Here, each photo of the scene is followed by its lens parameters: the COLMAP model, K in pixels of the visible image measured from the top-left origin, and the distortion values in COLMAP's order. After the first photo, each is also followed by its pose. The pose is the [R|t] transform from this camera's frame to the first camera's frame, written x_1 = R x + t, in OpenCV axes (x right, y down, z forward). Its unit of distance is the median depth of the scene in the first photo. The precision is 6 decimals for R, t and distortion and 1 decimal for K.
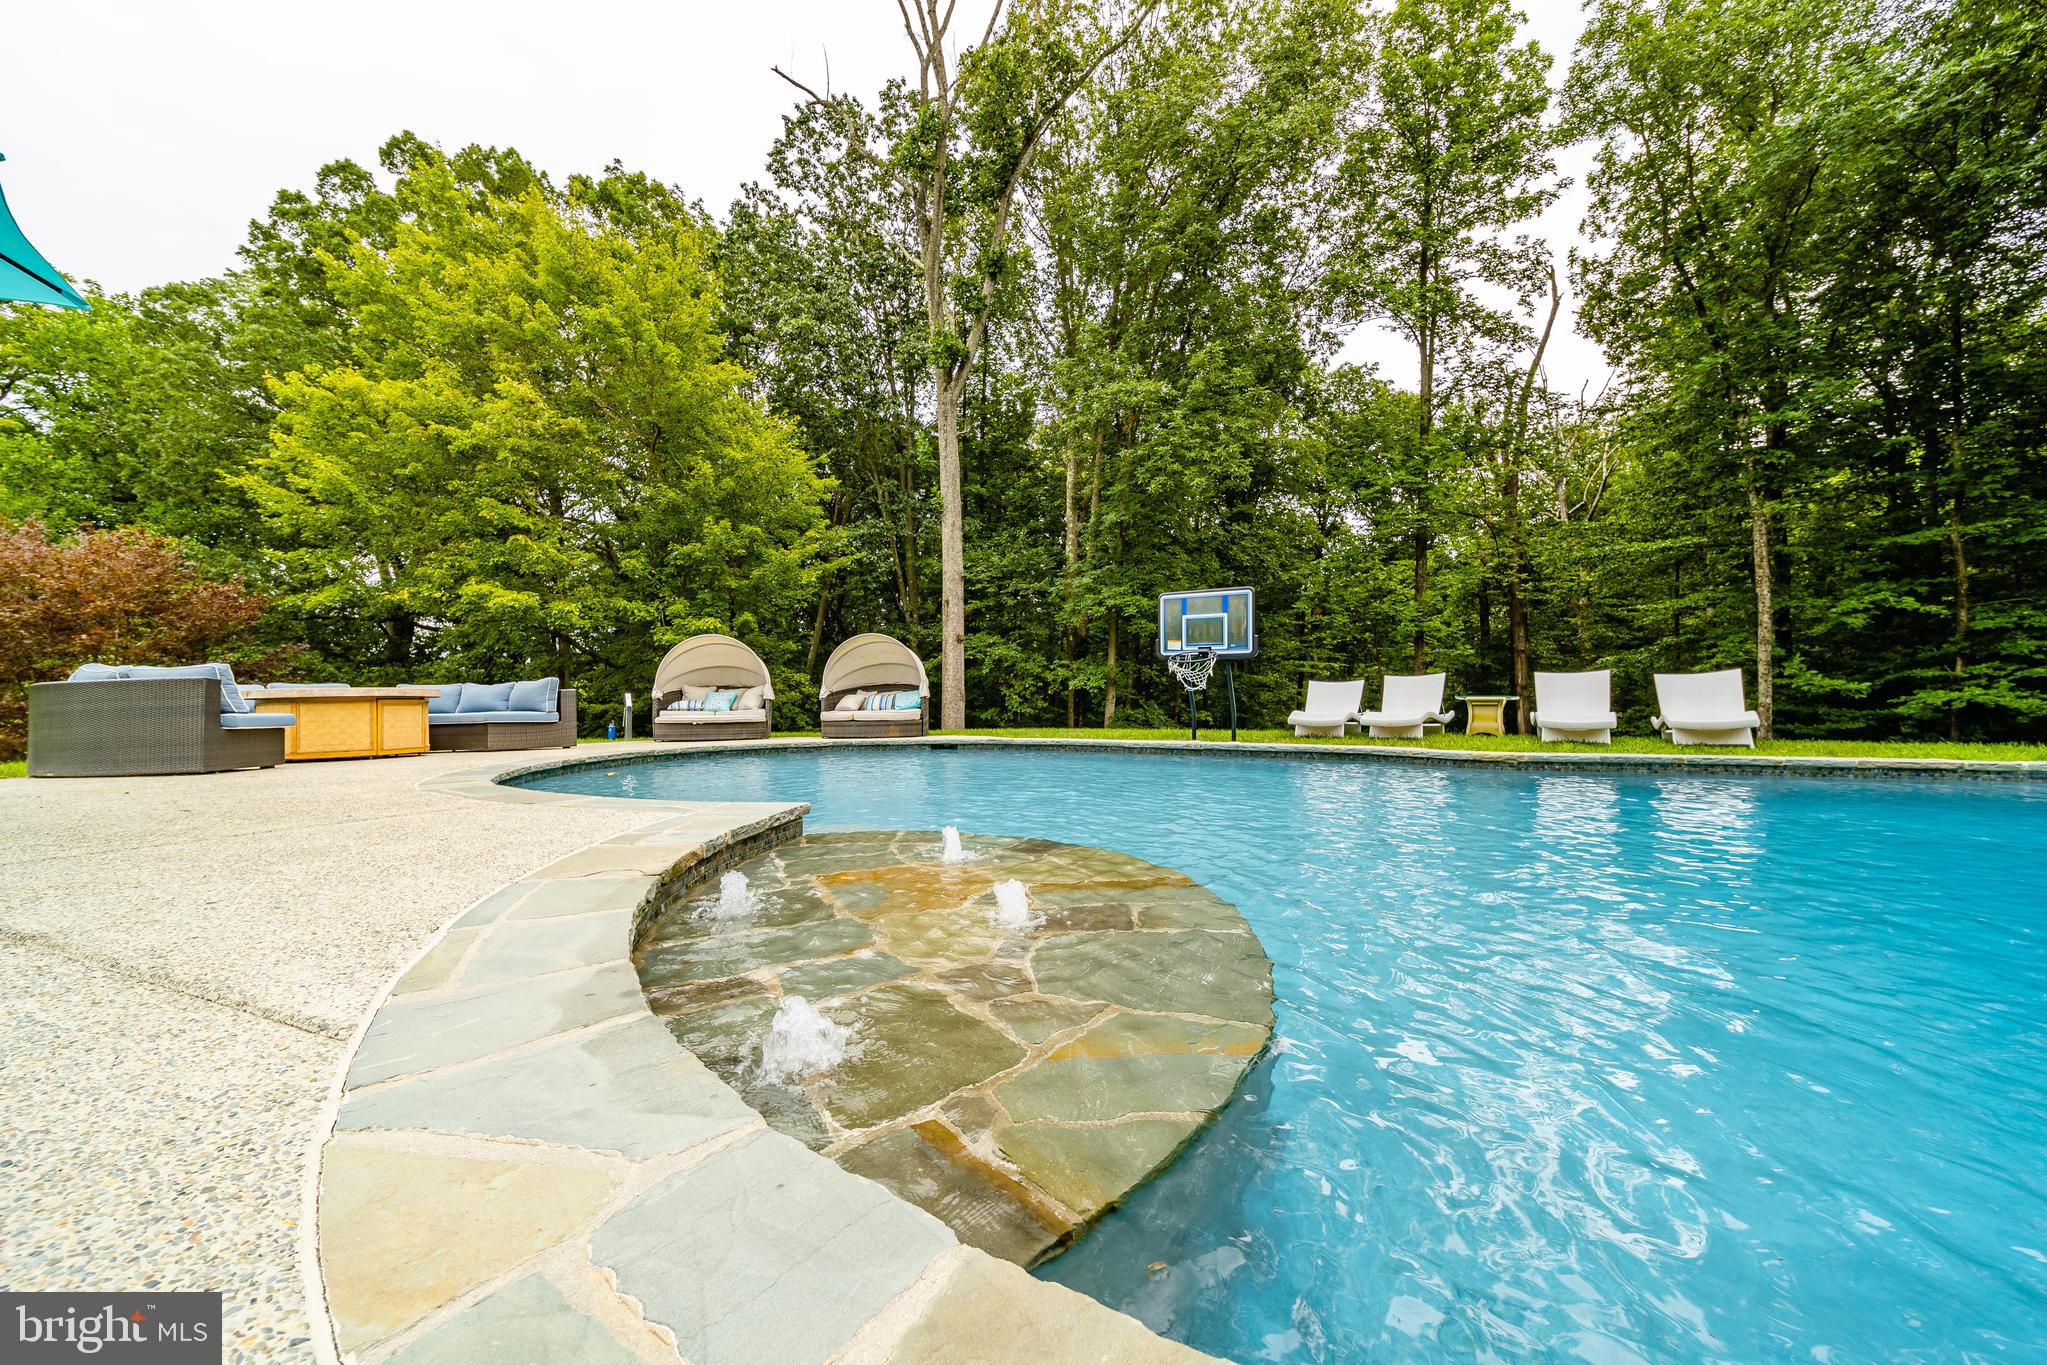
lens RADIAL K [[714.9, 0, 1005.7], [0, 714.9, 690.7], [0, 0, 1]] dist [-0.008760, -0.000706]
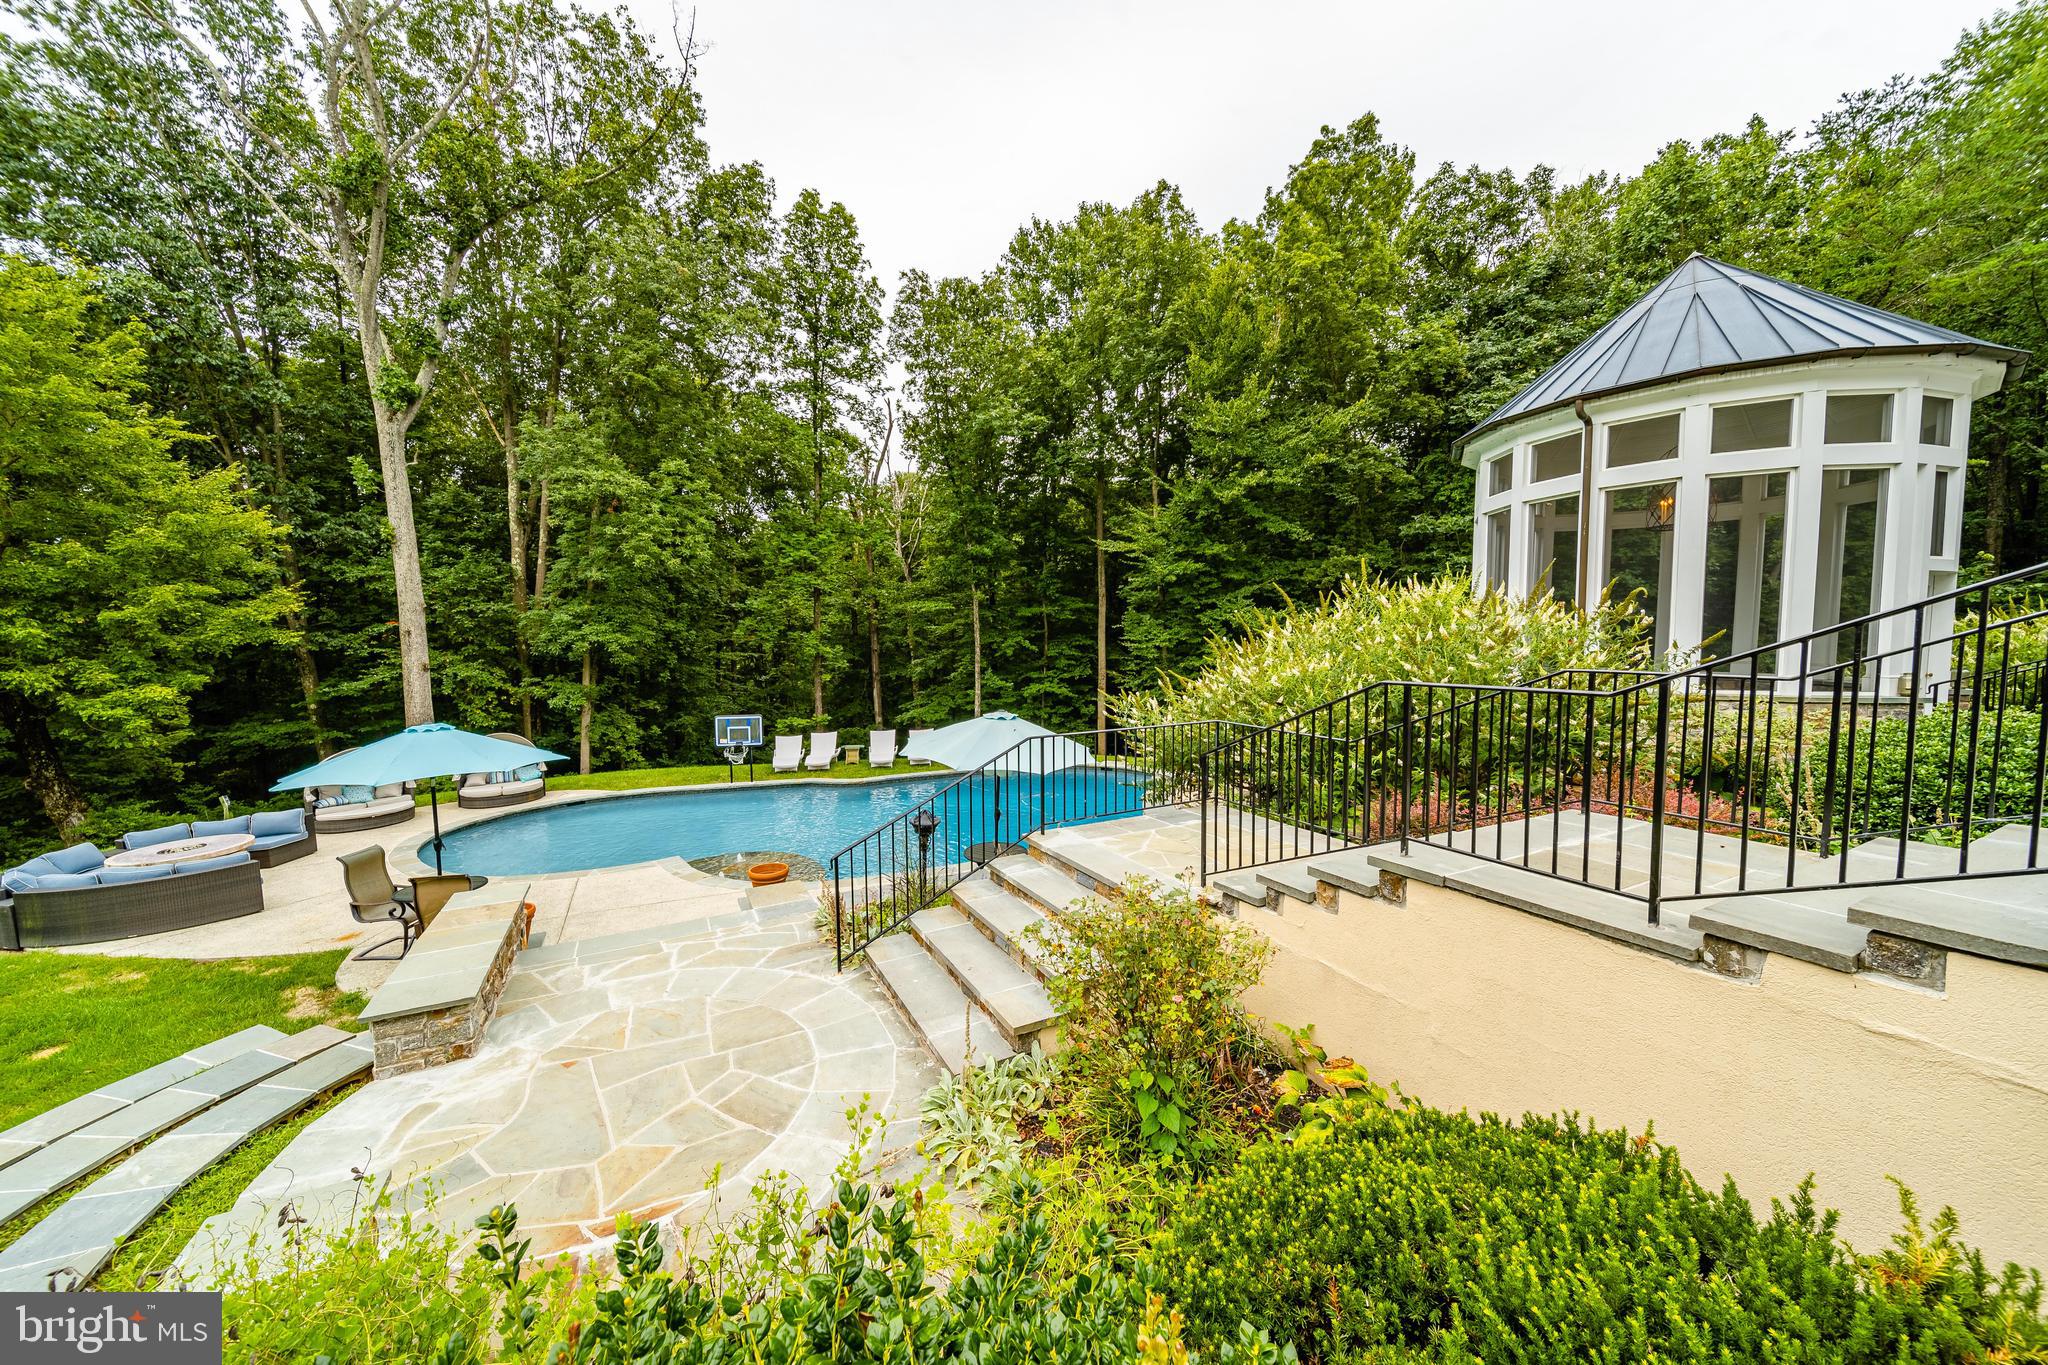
lens RADIAL K [[715.3, 0, 1012.7], [0, 715.3, 677.8], [0, 0, 1]] dist [-0.008760, -0.000706]
pose [[0.688897, -0.046507, 0.723366, -0.249044], [-0.003498, 0.997715, 0.067477, -0.143640], [-0.724851, -0.049015, 0.687160, -0.376443]]
